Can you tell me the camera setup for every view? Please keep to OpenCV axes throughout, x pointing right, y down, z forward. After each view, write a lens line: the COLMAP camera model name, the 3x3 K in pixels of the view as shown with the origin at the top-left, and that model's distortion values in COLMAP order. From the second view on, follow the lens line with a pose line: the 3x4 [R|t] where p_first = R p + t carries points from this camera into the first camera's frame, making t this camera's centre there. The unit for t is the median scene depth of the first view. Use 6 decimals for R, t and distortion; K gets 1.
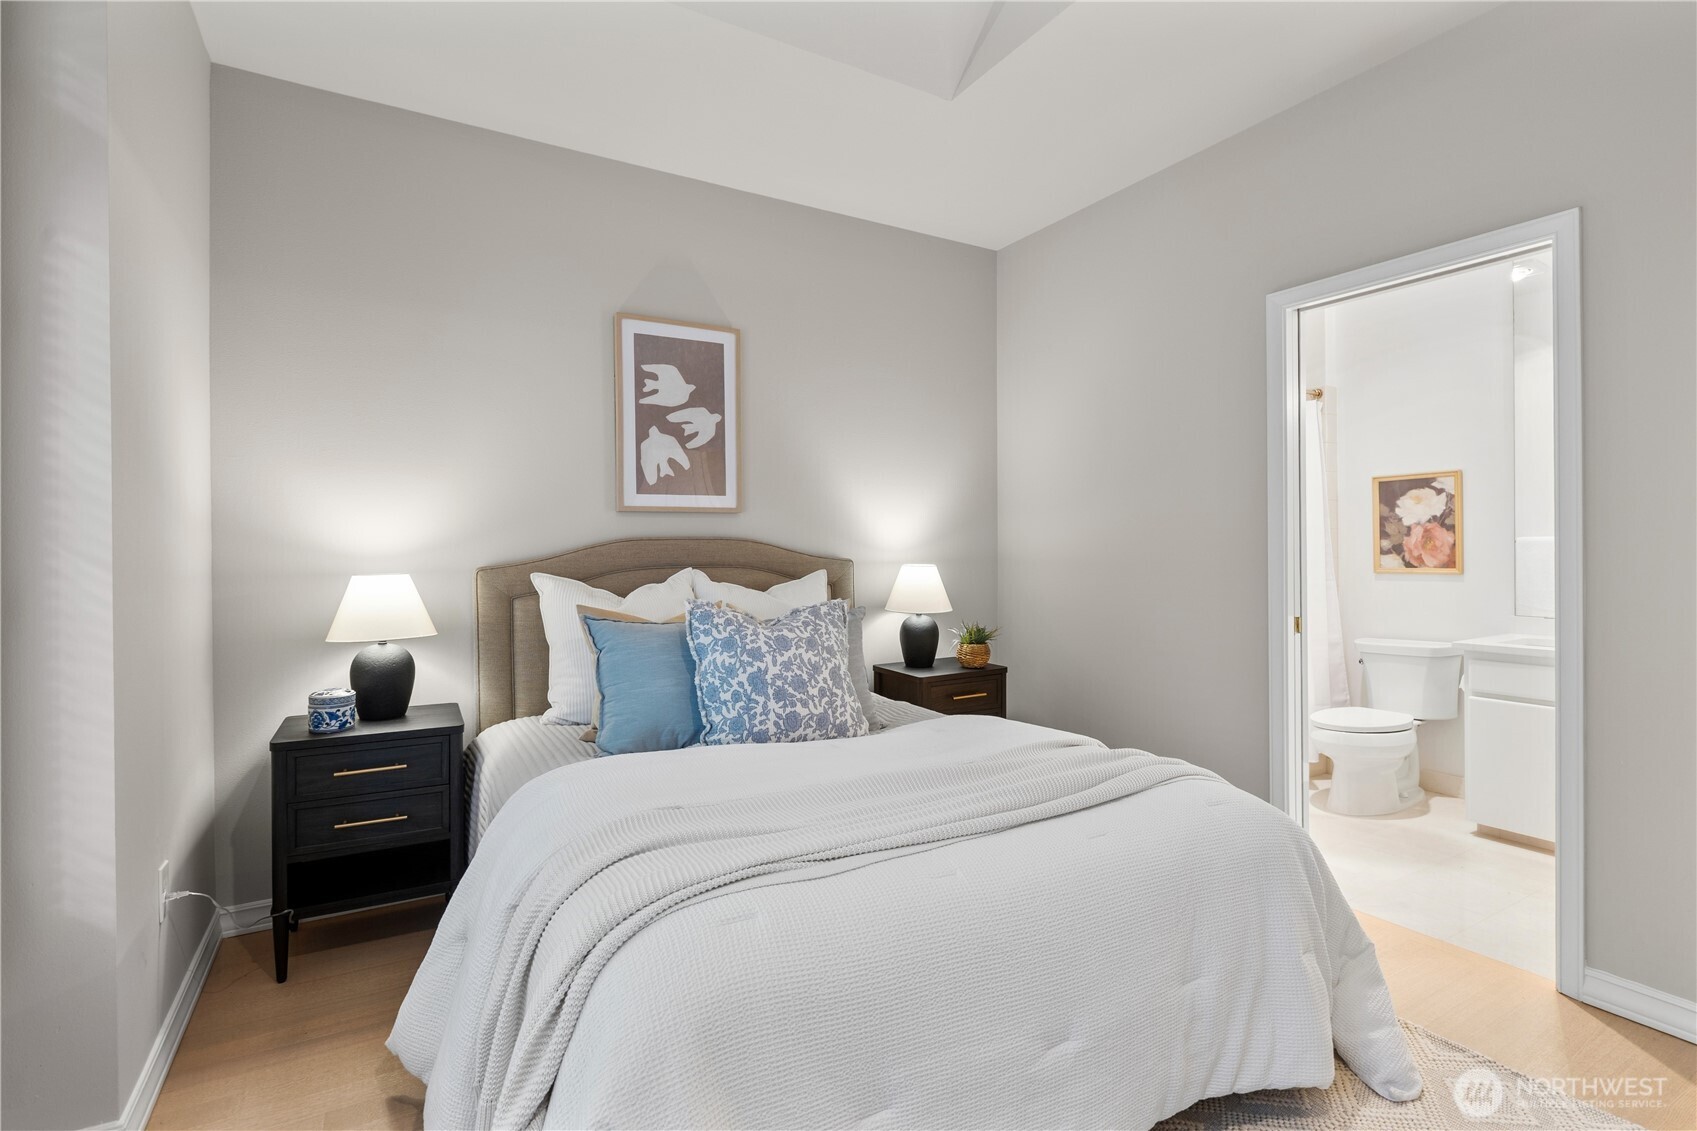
lens RADIAL K [[826.8, 0, 848.5], [0, 826.8, 565.5], [0, 0, 1]] dist [0.000886, 0.000347]
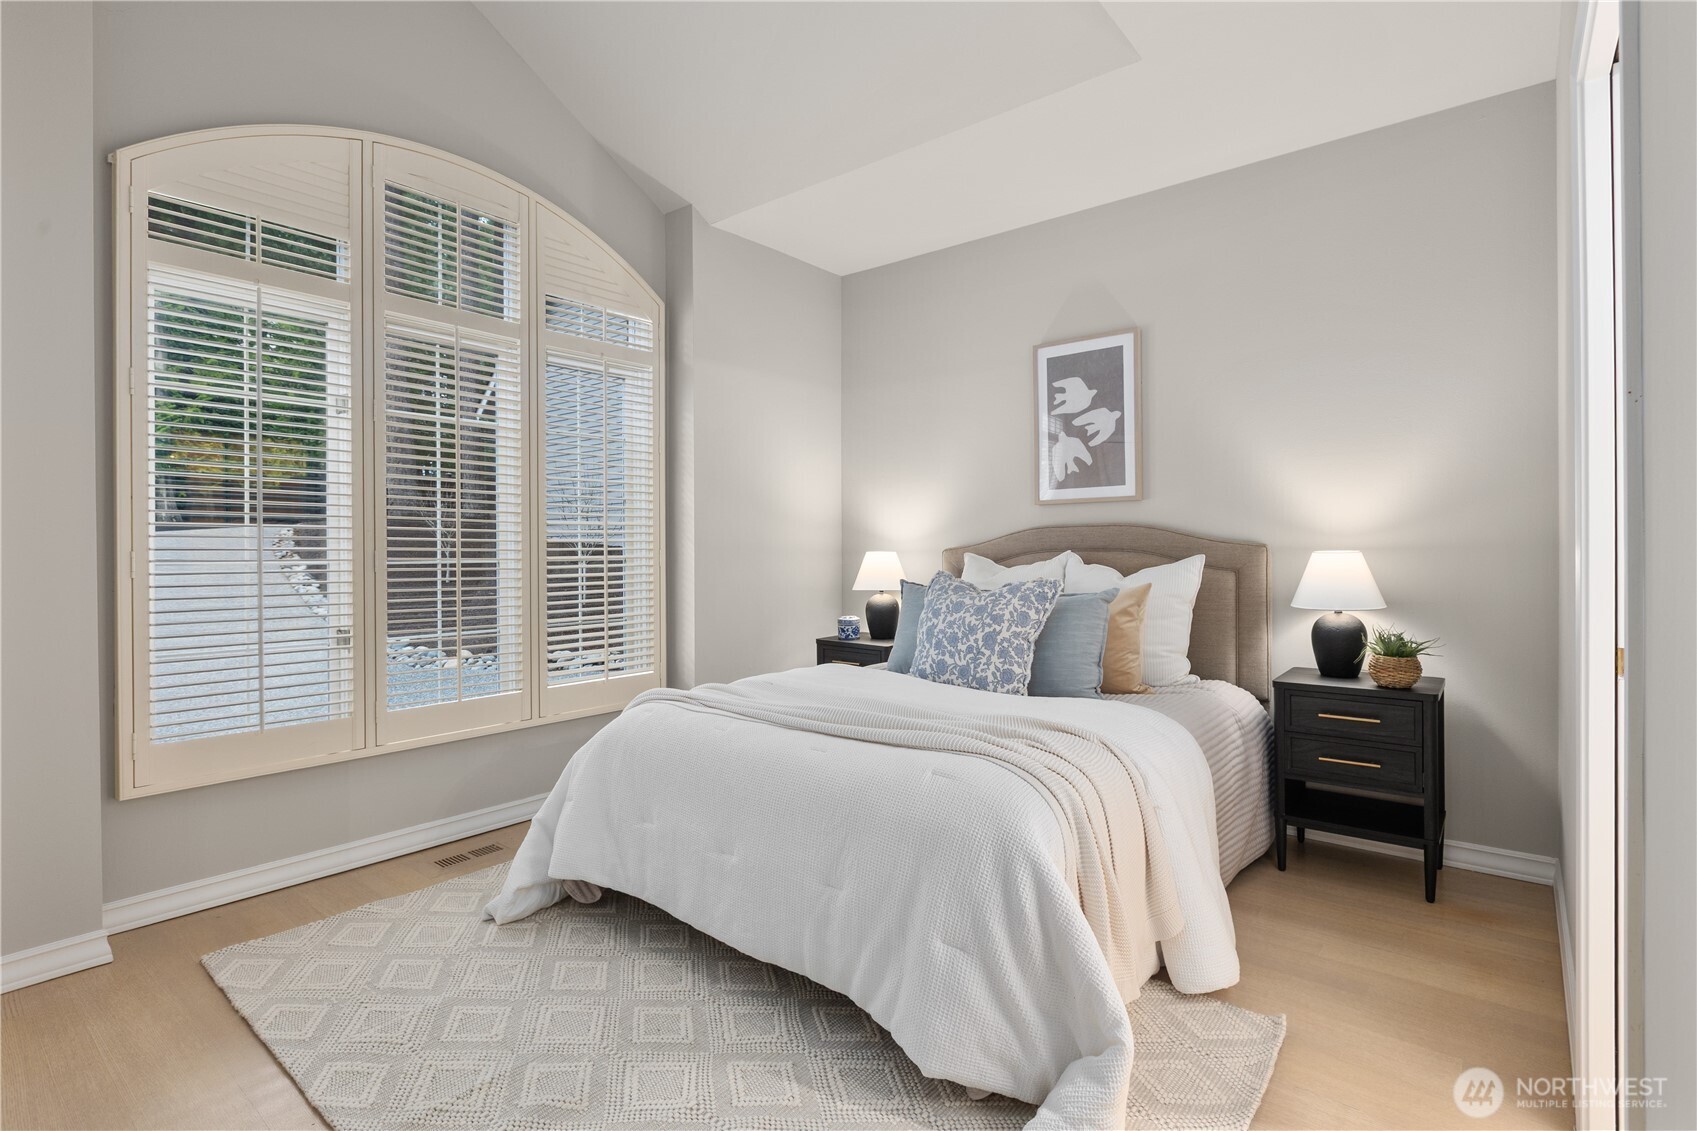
lens RADIAL K [[826.8, 0, 848.5], [0, 826.8, 565.5], [0, 0, 1]] dist [0.000886, 0.000347]
pose [[0.339450, 0.025698, -0.940273, 0.750095], [-0.017706, 0.999624, 0.020928, 0.004623], [0.940457, 0.009544, 0.339777, 0.292483]]
